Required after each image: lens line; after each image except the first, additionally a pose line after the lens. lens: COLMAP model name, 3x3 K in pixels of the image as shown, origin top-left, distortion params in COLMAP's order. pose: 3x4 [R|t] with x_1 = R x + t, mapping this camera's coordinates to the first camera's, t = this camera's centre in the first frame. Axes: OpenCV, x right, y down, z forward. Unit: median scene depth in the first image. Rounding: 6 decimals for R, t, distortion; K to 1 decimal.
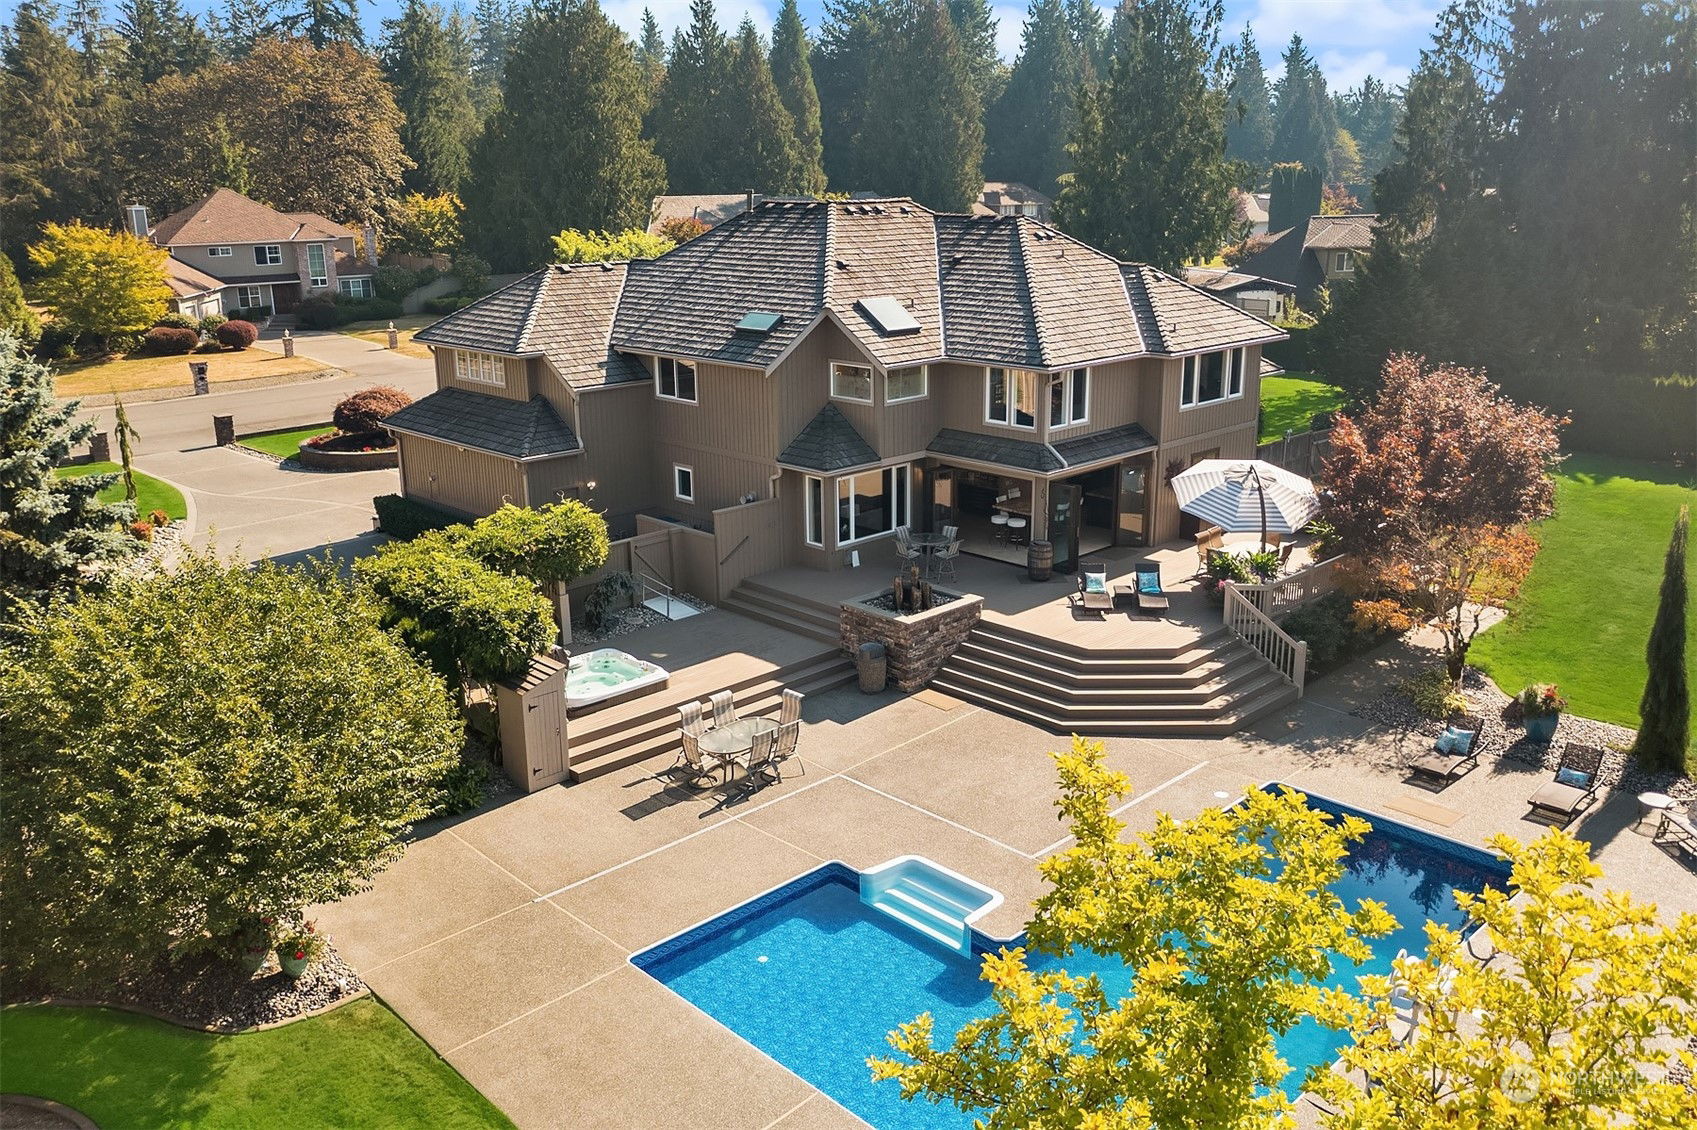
lens RADIAL K [[1357.6, 0, 848.5], [0, 1357.6, 565.0], [0, 0, 1]] dist [-0.031800, 0.070863]
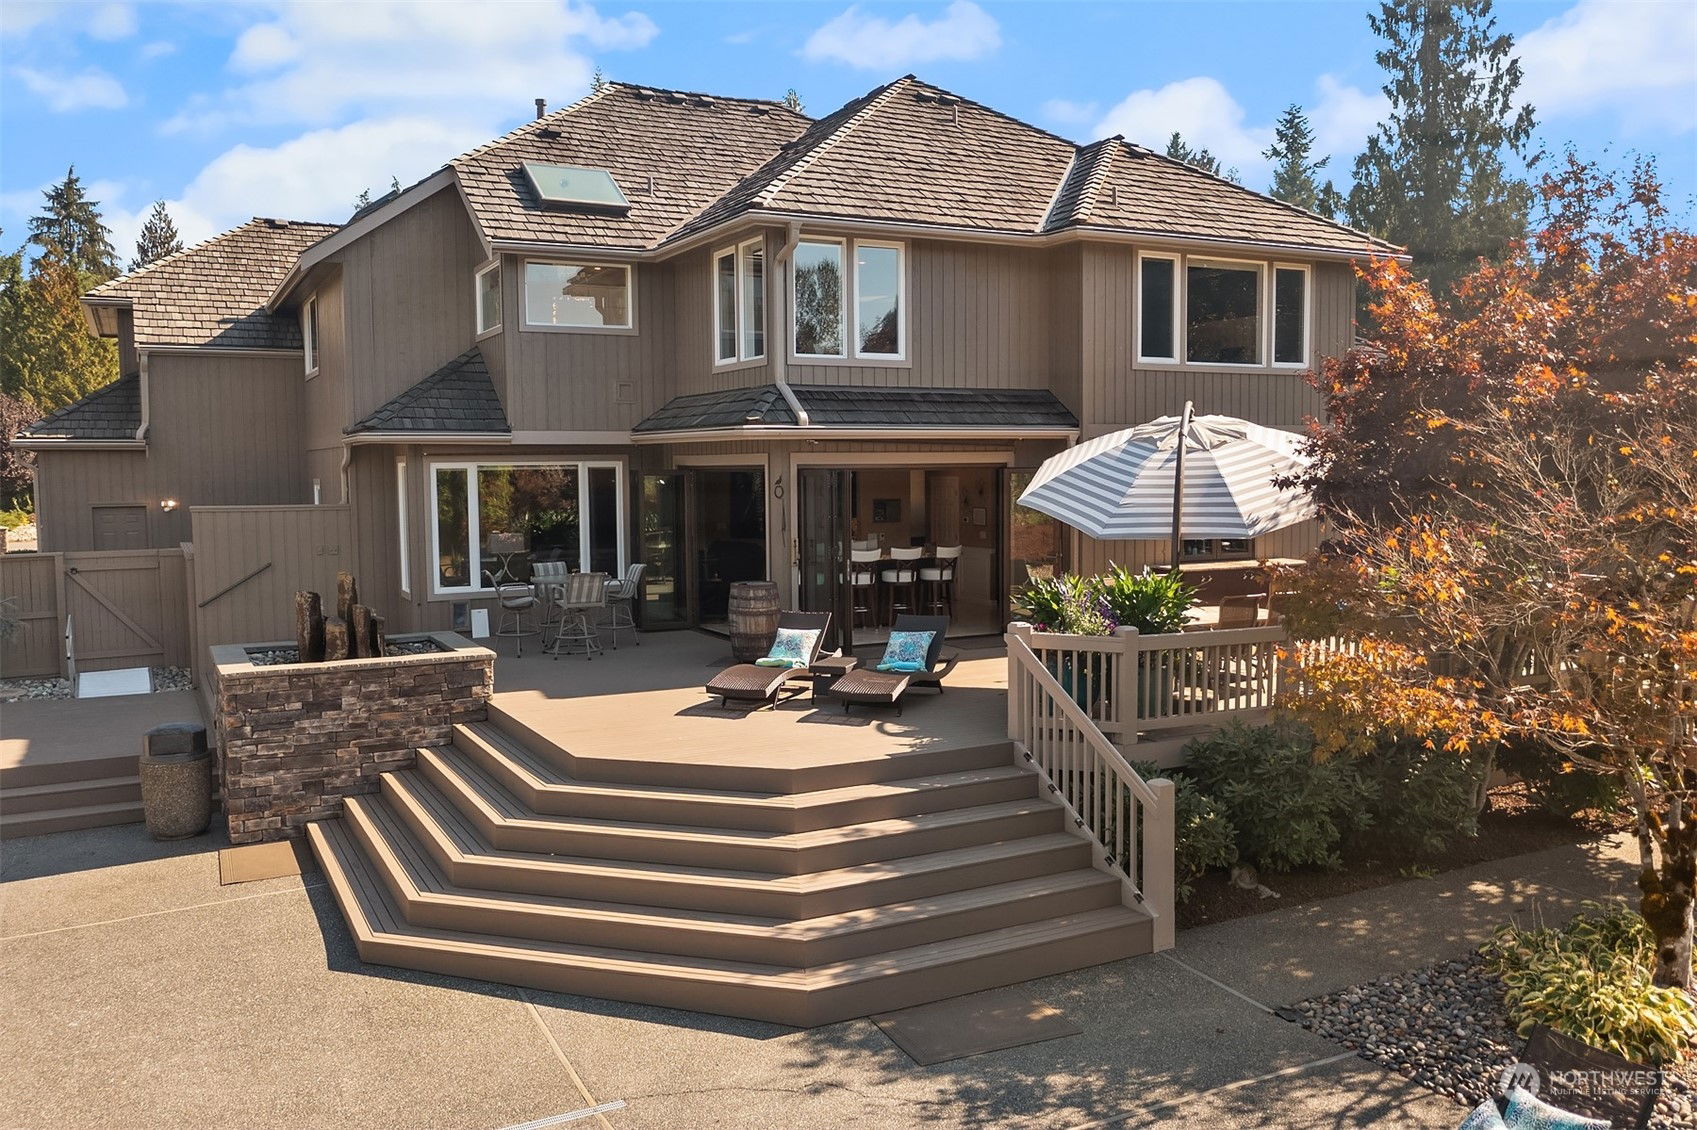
lens RADIAL K [[1357.6, 0, 848.5], [0, 1357.6, 565.0], [0, 0, 1]] dist [-0.031800, 0.070863]
pose [[0.960057, 0.024515, -0.278730, 0.305561], [-0.079275, 0.979169, -0.186932, 0.063705], [0.268341, 0.201562, 0.942001, 0.556390]]
